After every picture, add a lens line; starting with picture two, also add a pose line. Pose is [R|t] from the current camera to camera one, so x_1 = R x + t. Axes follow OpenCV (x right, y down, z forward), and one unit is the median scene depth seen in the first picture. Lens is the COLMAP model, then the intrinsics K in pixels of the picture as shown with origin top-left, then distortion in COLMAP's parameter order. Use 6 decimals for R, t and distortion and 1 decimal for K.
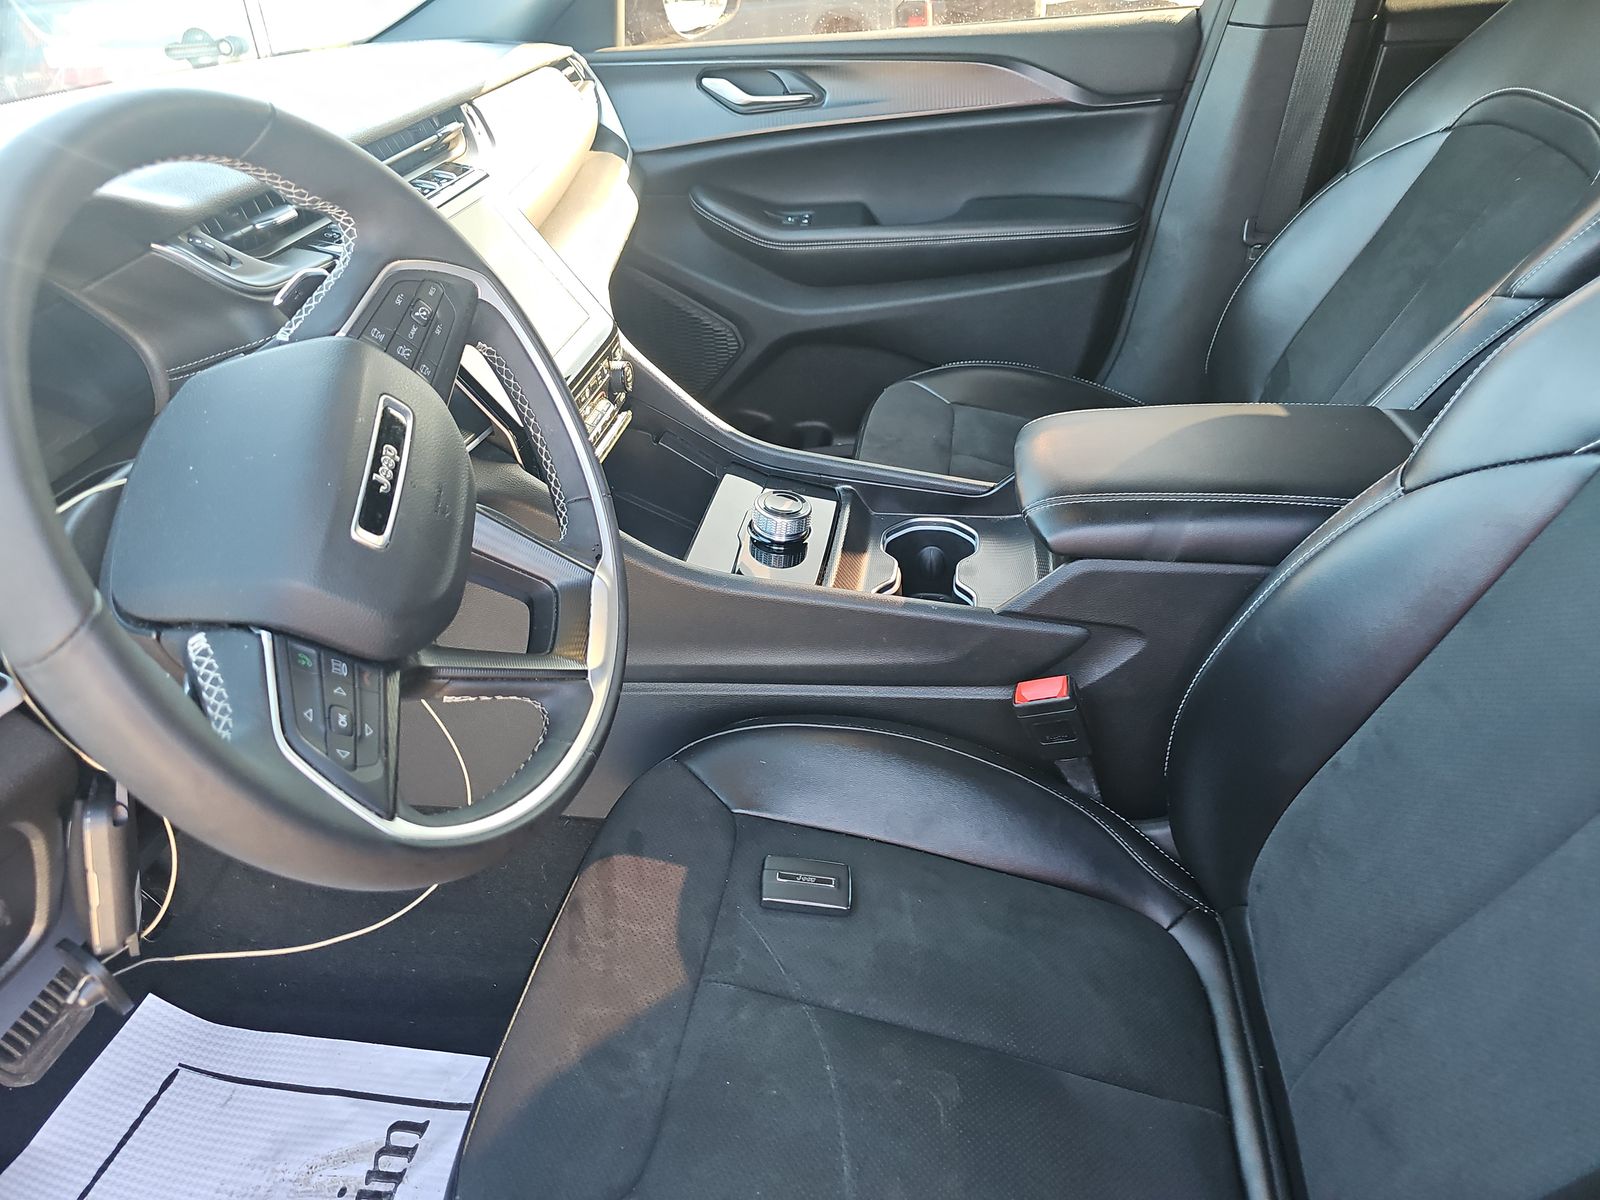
lens RADIAL K [[1083.0, 0, 800.0], [0, 1083.0, 600.0], [0, 0, 1]] dist [0.037932, -0.037336]
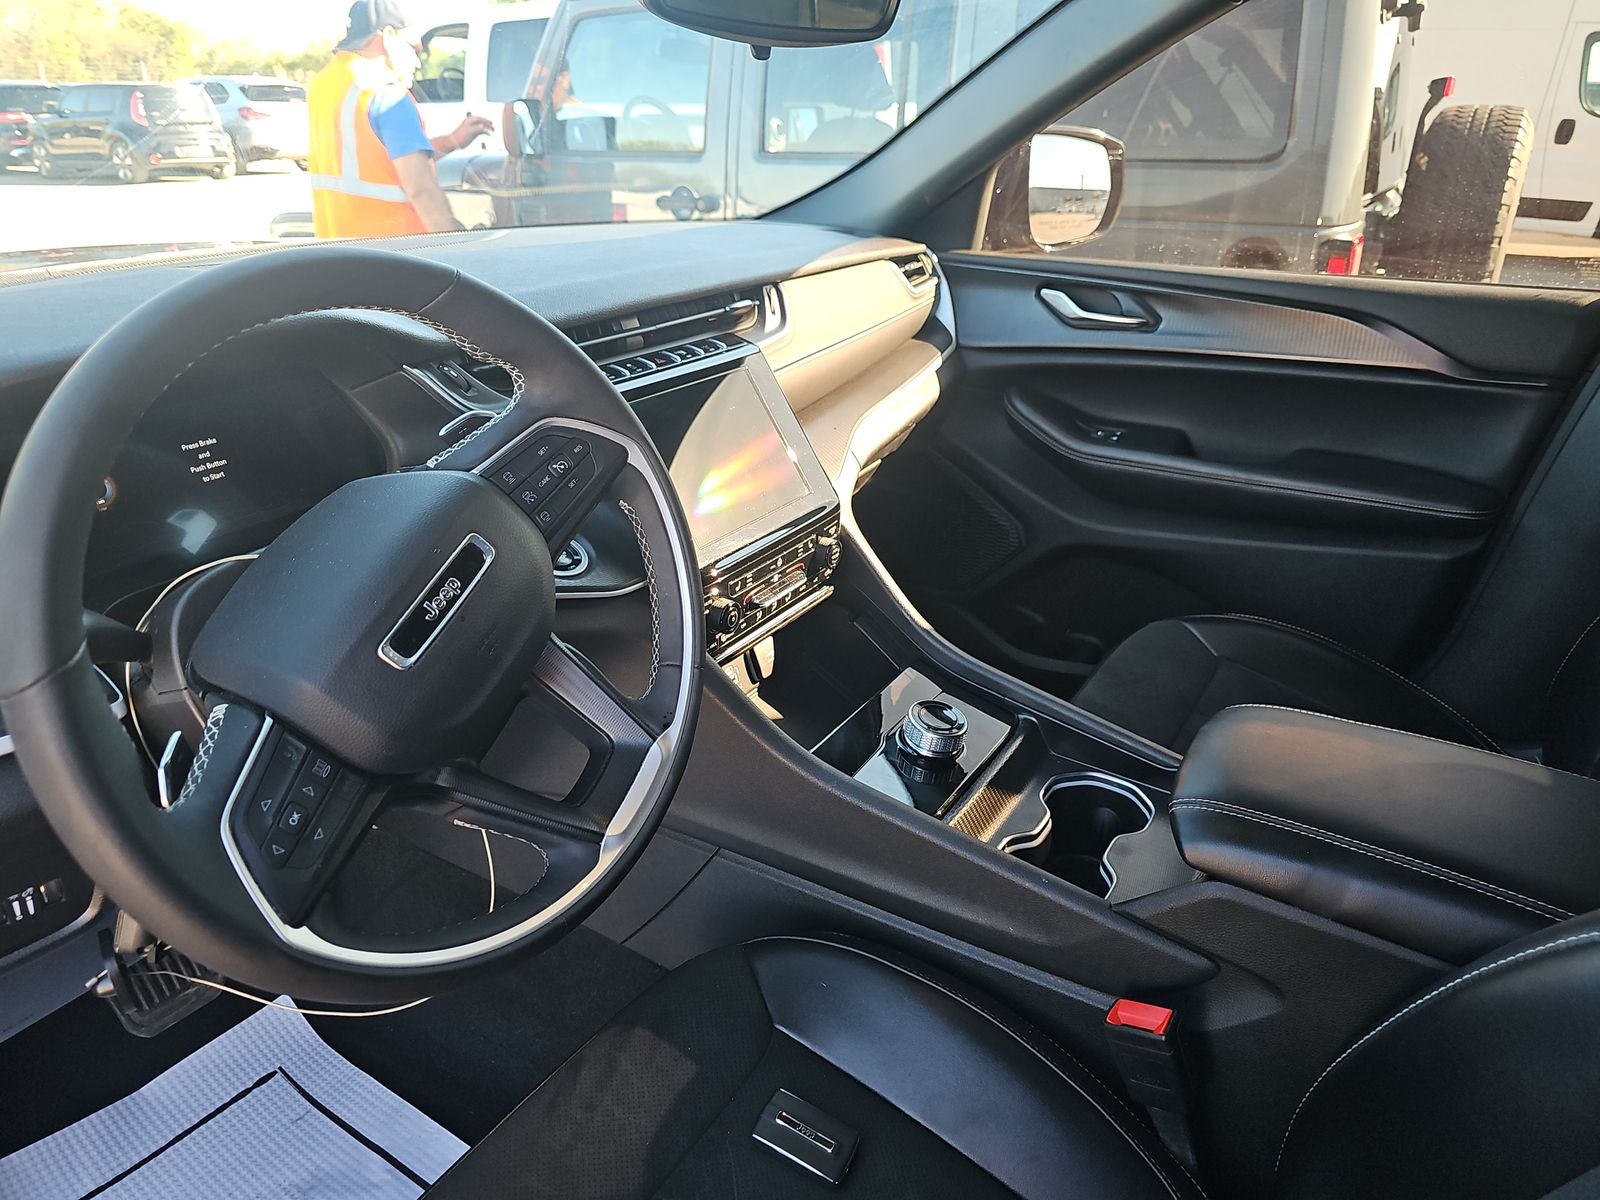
lens RADIAL K [[1084.4, 0, 807.3], [0, 1084.4, 587.1], [0, 0, 1]] dist [0.029651, -0.035152]
pose [[0.912745, 0.231559, -0.336568, 0.167577], [-0.280372, 0.954261, -0.103812, -0.065927], [0.297135, 0.189118, 0.935919, 0.053648]]
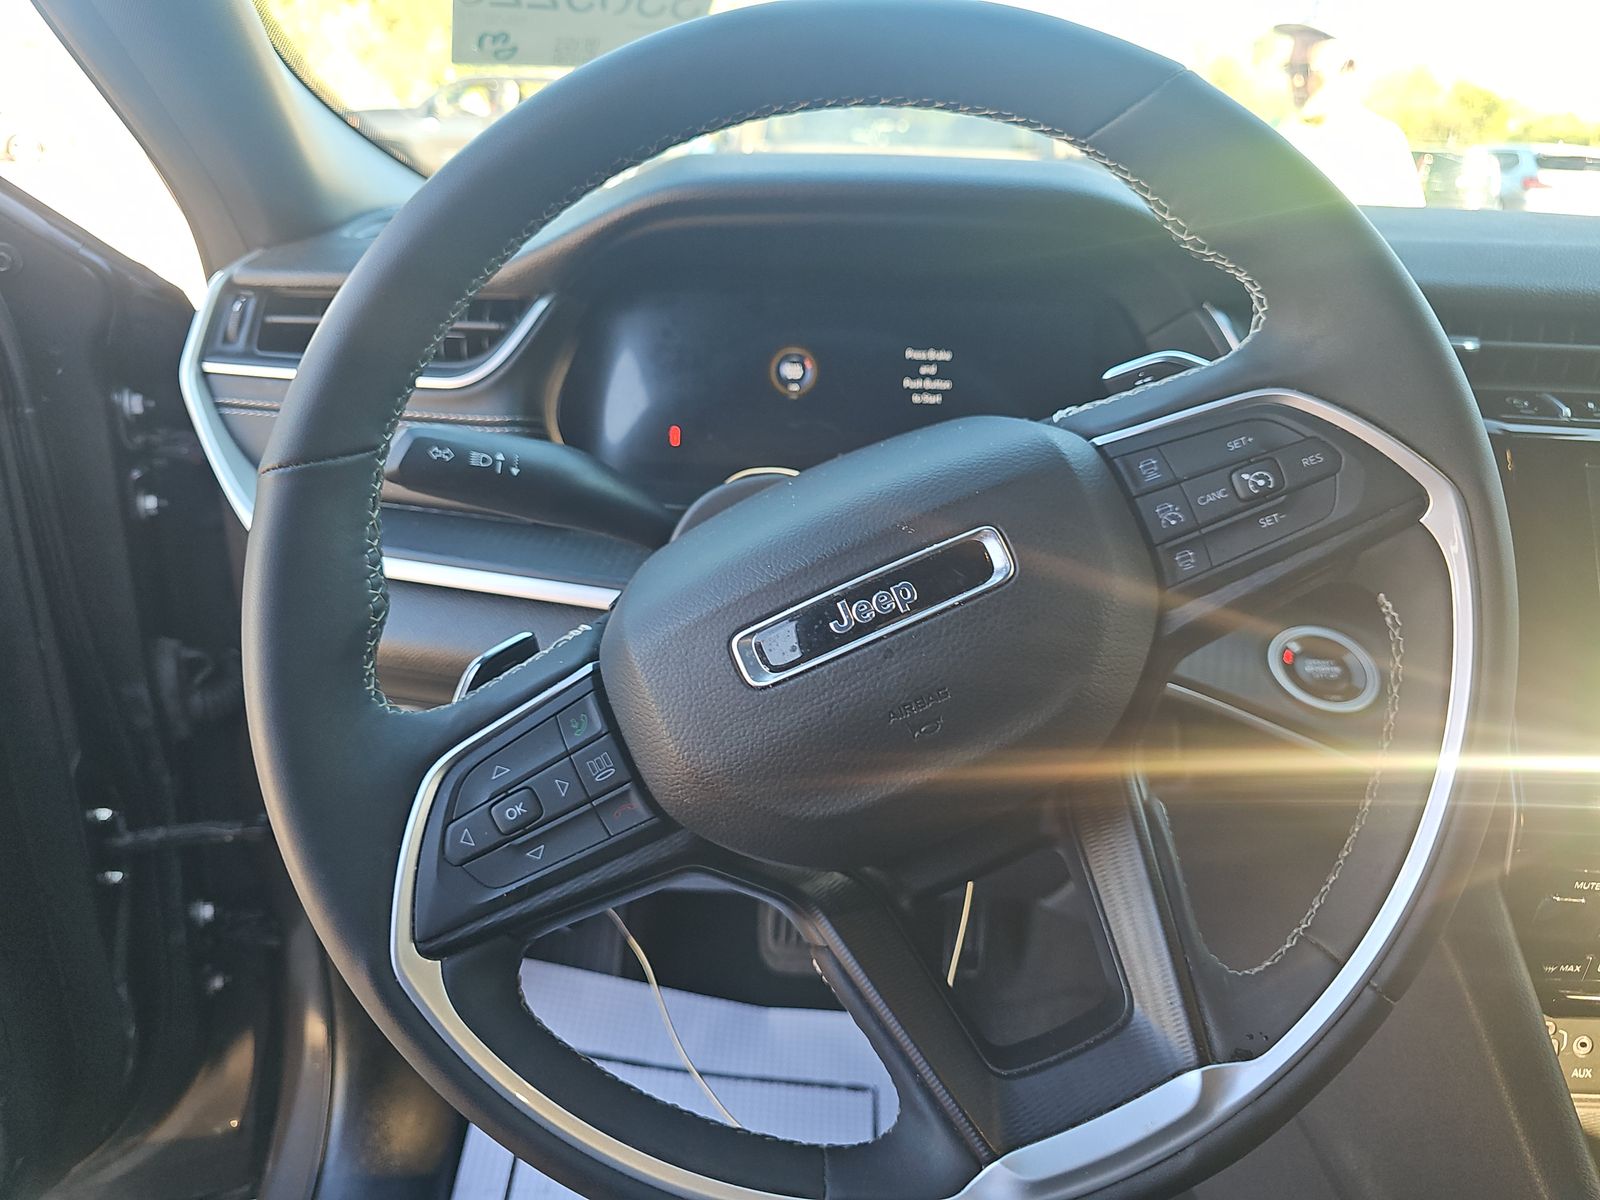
lens RADIAL K [[1084.4, 0, 807.3], [0, 1084.4, 587.1], [0, 0, 1]] dist [0.029651, -0.035152]
pose [[0.146002, 0.441682, -0.885212, 0.083092], [-0.588673, 0.757930, 0.281081, -0.151893], [0.795077, 0.480062, 0.370666, 0.399723]]
